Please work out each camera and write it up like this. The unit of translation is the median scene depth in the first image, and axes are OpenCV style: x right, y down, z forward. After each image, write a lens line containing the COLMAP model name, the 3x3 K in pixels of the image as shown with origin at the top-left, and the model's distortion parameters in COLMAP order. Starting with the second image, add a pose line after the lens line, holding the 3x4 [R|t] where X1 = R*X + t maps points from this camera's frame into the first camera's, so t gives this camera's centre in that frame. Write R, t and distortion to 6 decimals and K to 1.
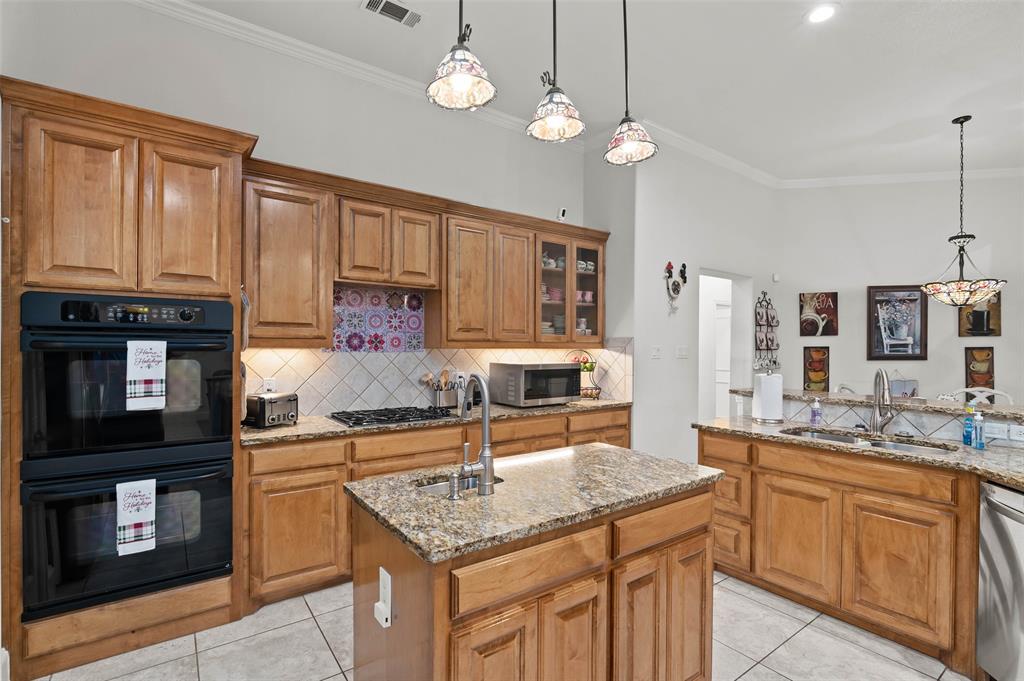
lens RADIAL K [[474.3, 0, 509.8], [0, 474.3, 346.1], [0, 0, 1]] dist [-0.008383, -0.000073]
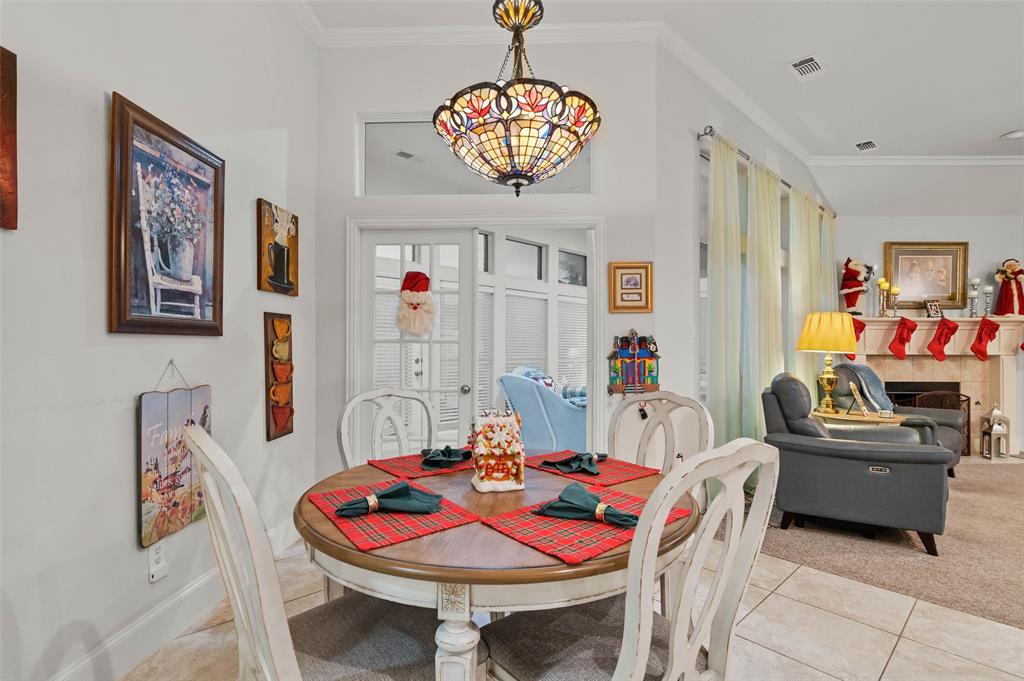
lens RADIAL K [[478.2, 0, 517.9], [0, 478.2, 355.2], [0, 0, 1]] dist [-0.004963, -0.000388]
pose [[-0.125328, -0.014687, 0.992007, 0.537852], [-0.004853, 0.999888, 0.014191, 0.050831], [-0.992103, -0.003036, -0.125386, 1.006177]]
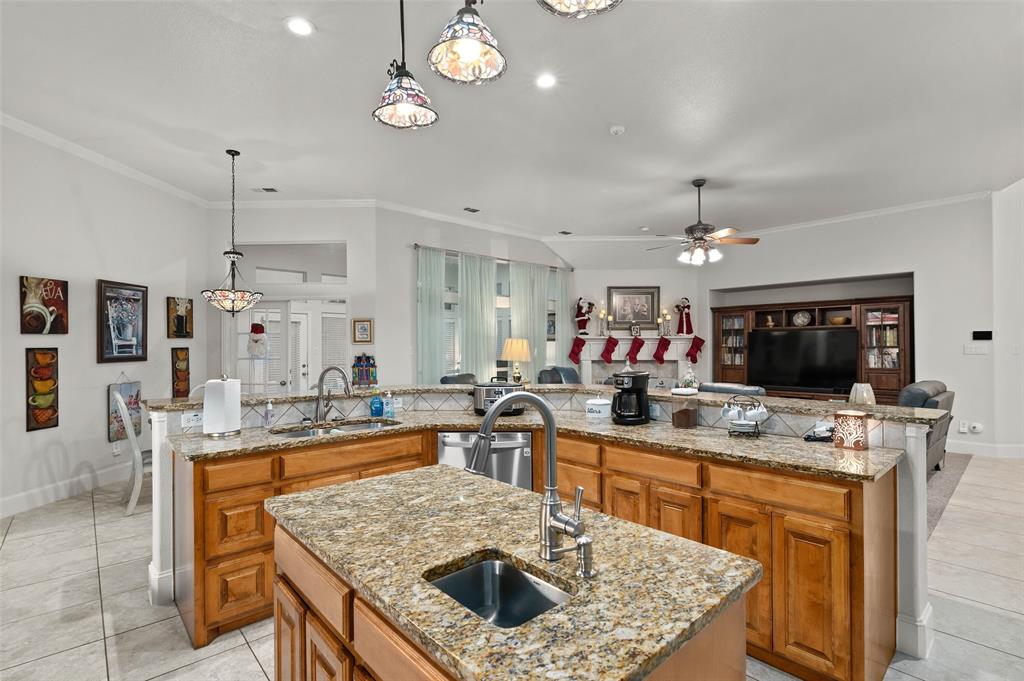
lens RADIAL K [[475.5, 0, 515.0], [0, 475.5, 349.6], [0, 0, 1]] dist [-0.003773, -0.000267]
pose [[-0.118755, -0.008321, 0.992889, -0.282064], [0.001778, 0.999962, 0.008593, -0.001850], [-0.992922, 0.002786, -0.118735, 0.428529]]
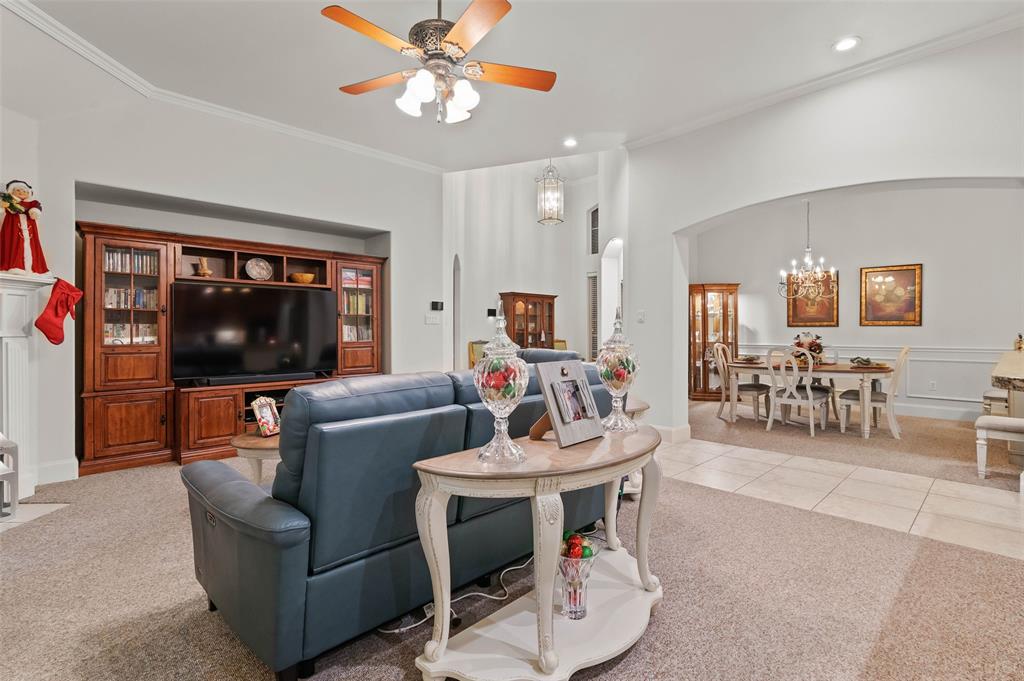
lens RADIAL K [[480.7, 0, 509.6], [0, 480.7, 327.6], [0, 0, 1]] dist [-0.003864, -0.000159]
pose [[-0.989996, -0.003462, -0.141050, 0.975829], [-0.002206, 0.999956, -0.009065, 0.052570], [0.141075, -0.008664, -0.989961, 0.385417]]
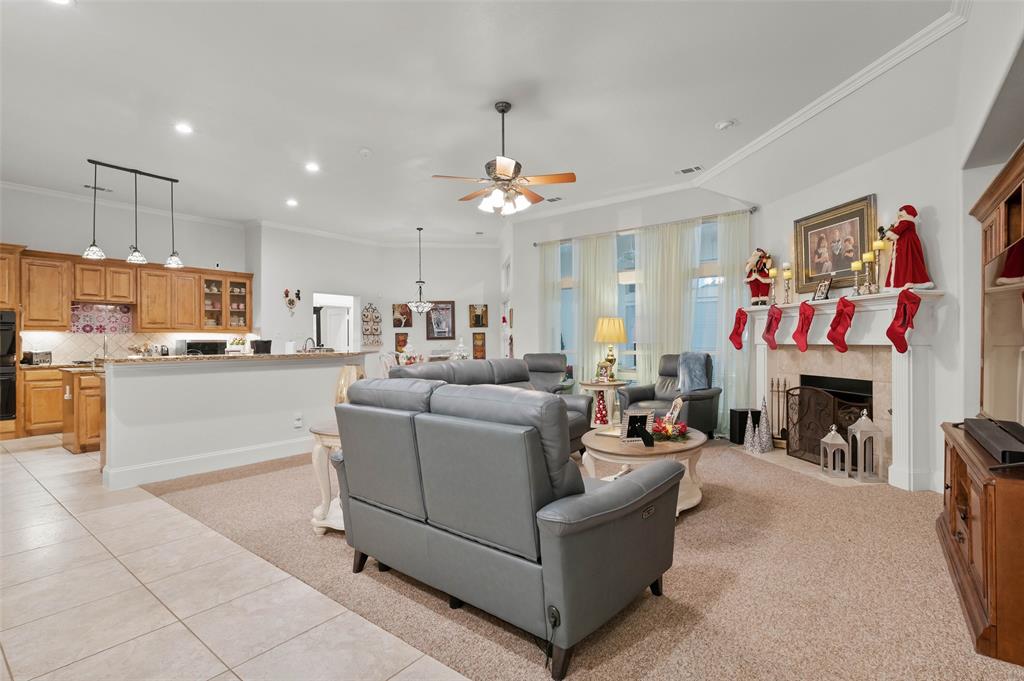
lens RADIAL K [[478.2, 0, 511.0], [0, 478.2, 341.9], [0, 0, 1]] dist [-0.007693, 0.000704]
pose [[0.959013, -0.008218, 0.283242, 0.698775], [0.008026, 0.999966, 0.001839, 0.048574], [-0.283247, 0.000509, 0.959047, -1.236497]]
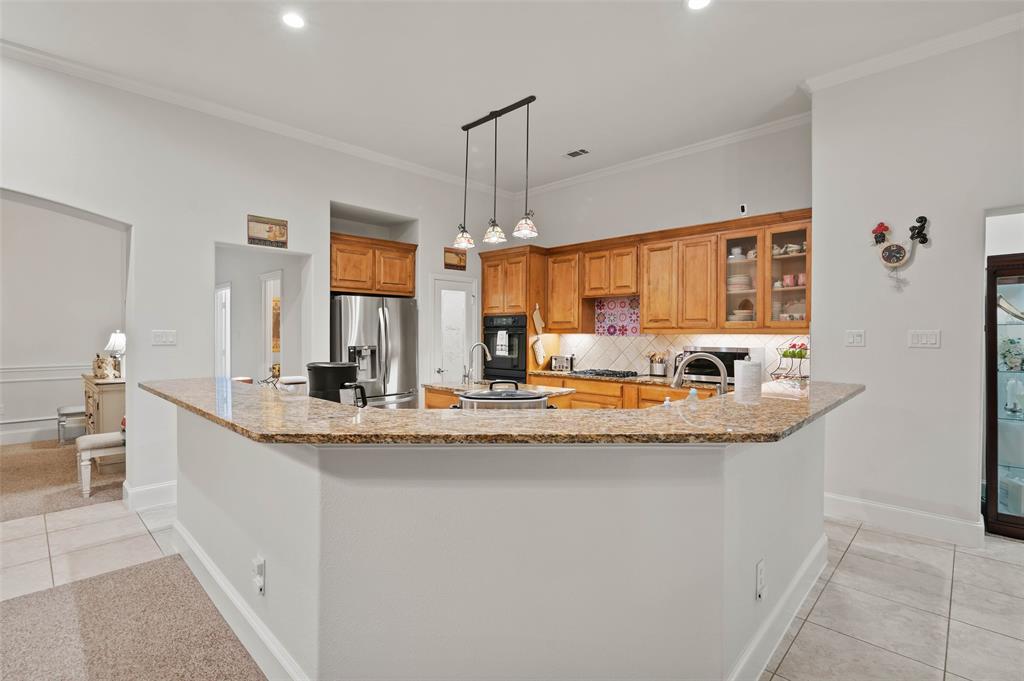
lens RADIAL K [[477.2, 0, 512.3], [0, 477.2, 337.3], [0, 0, 1]] dist [-0.006595, -0.000293]
pose [[0.180992, 0.006076, -0.983466, 1.040907], [0.001809, 0.999977, 0.006511, 0.004199], [0.983483, -0.002957, 0.180977, 0.272790]]
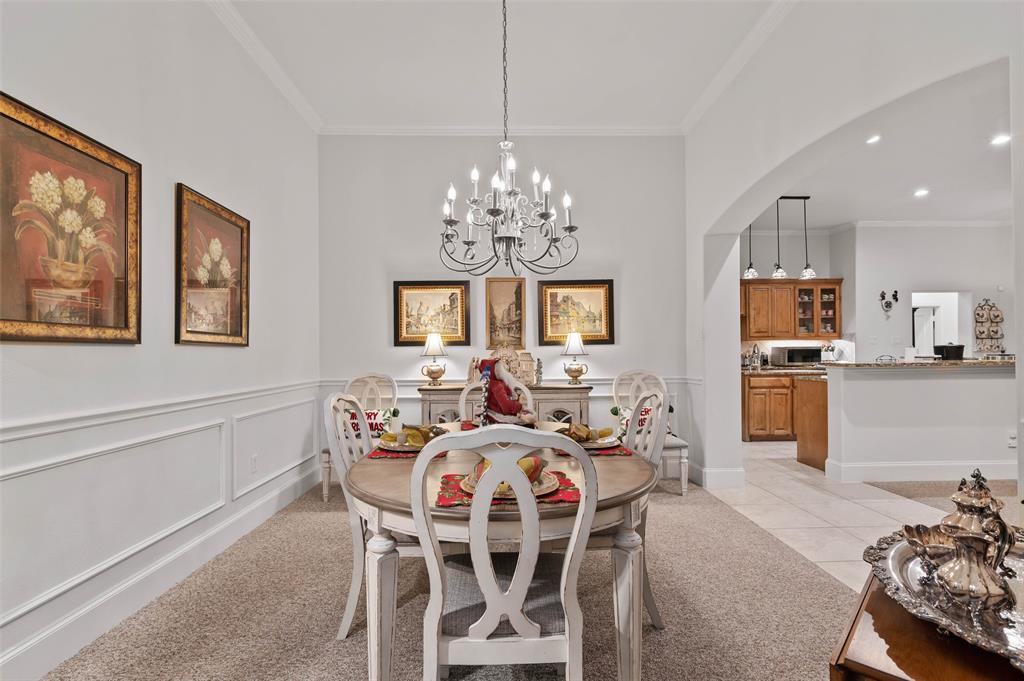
lens RADIAL K [[475.5, 0, 515.0], [0, 475.5, 349.6], [0, 0, 1]] dist [-0.003773, -0.000267]
pose [[0.825994, -0.013757, -0.563512, 0.200888], [0.012272, 0.999904, -0.006423, 0.044511], [0.563546, -0.001610, 0.826083, -1.373669]]
